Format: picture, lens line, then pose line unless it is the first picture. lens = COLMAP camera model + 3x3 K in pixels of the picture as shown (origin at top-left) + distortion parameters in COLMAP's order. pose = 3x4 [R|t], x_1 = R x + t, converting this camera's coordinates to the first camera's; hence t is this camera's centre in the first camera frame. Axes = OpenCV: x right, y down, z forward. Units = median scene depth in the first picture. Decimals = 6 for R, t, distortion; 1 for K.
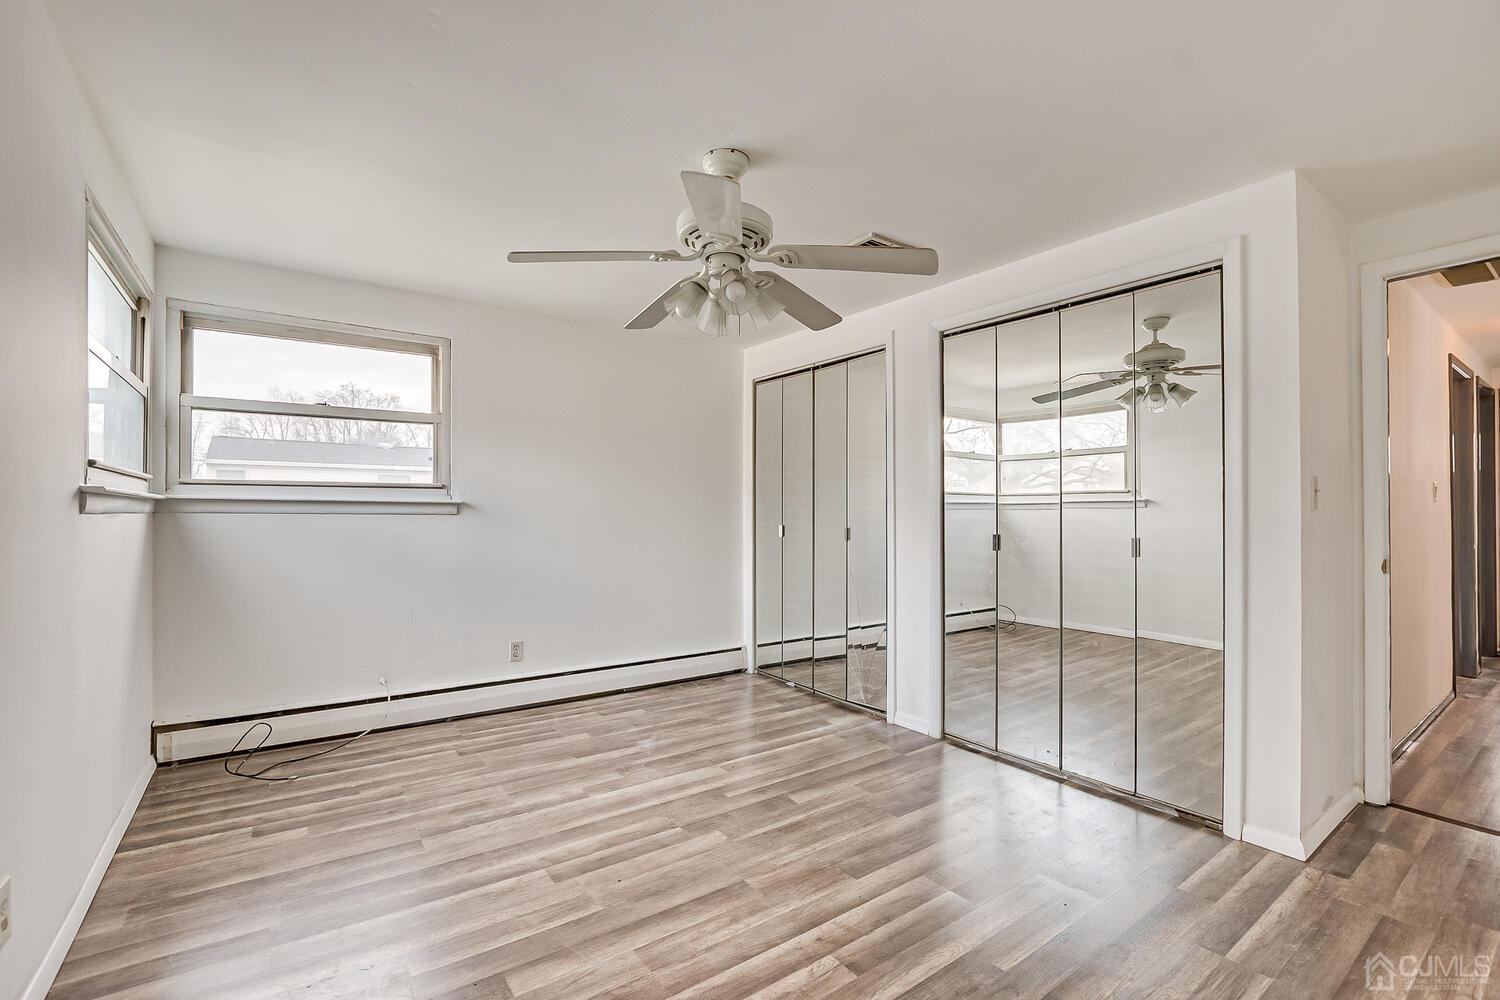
lens RADIAL K [[657.5, 0, 740.4], [0, 657.5, 506.6], [0, 0, 1]] dist [-0.013394, 0.001223]
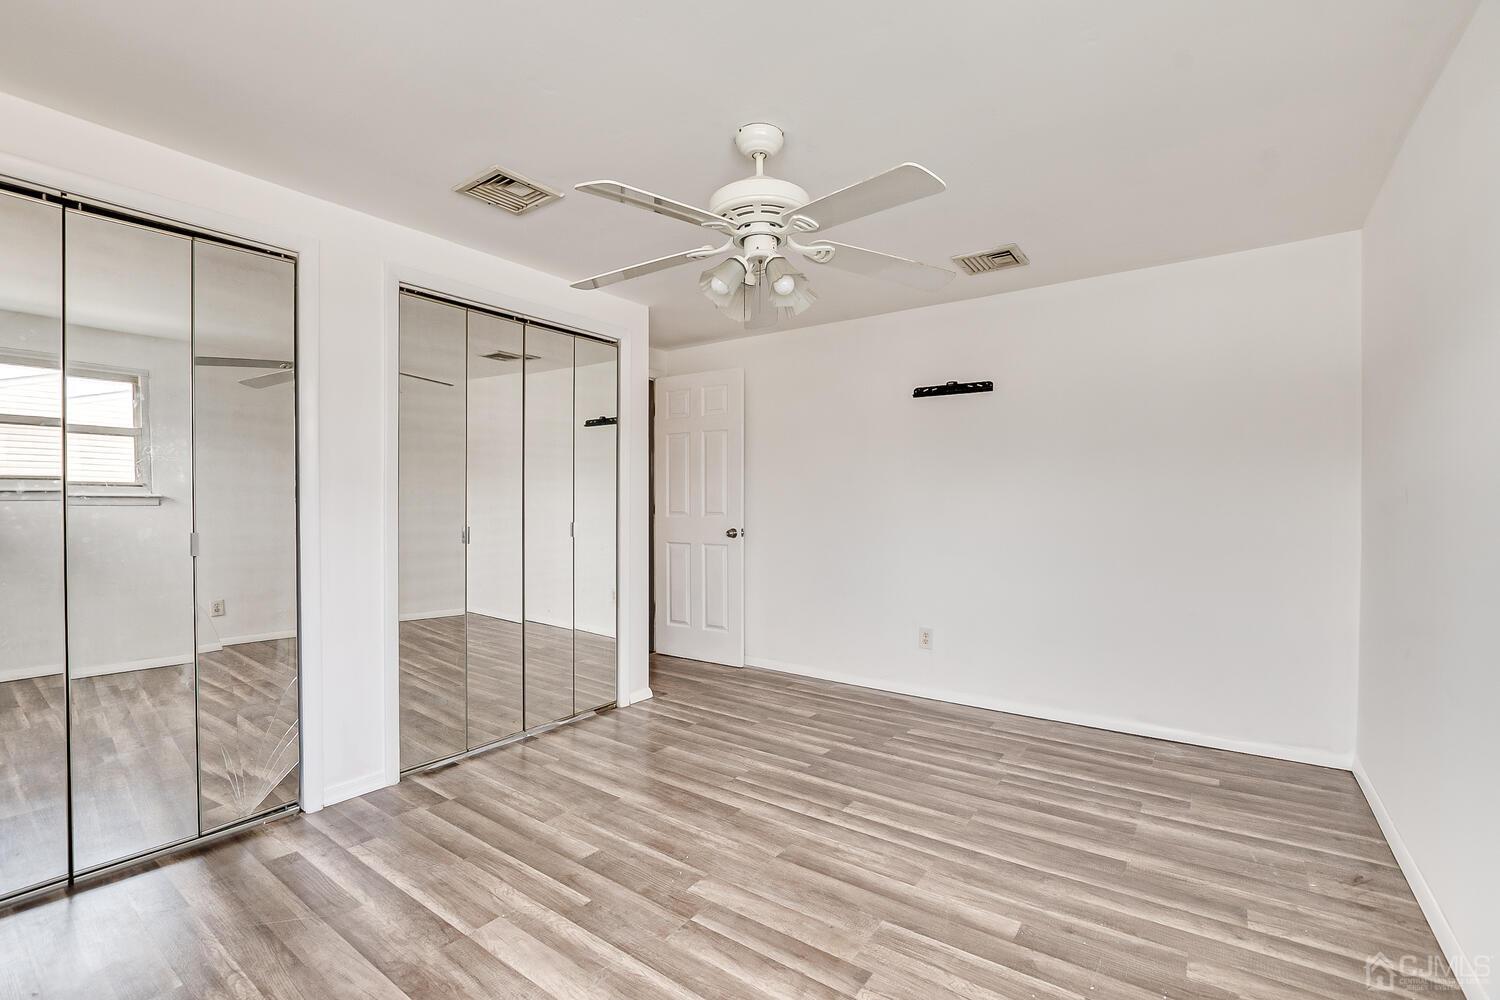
lens RADIAL K [[657.5, 0, 739.3], [0, 657.5, 499.4], [0, 0, 1]] dist [-0.013394, 0.001223]
pose [[-0.298356, -0.002341, 0.954452, -0.760028], [-0.006336, 0.999980, 0.000472, -0.001427], [-0.954434, -0.005907, -0.298365, 1.066619]]
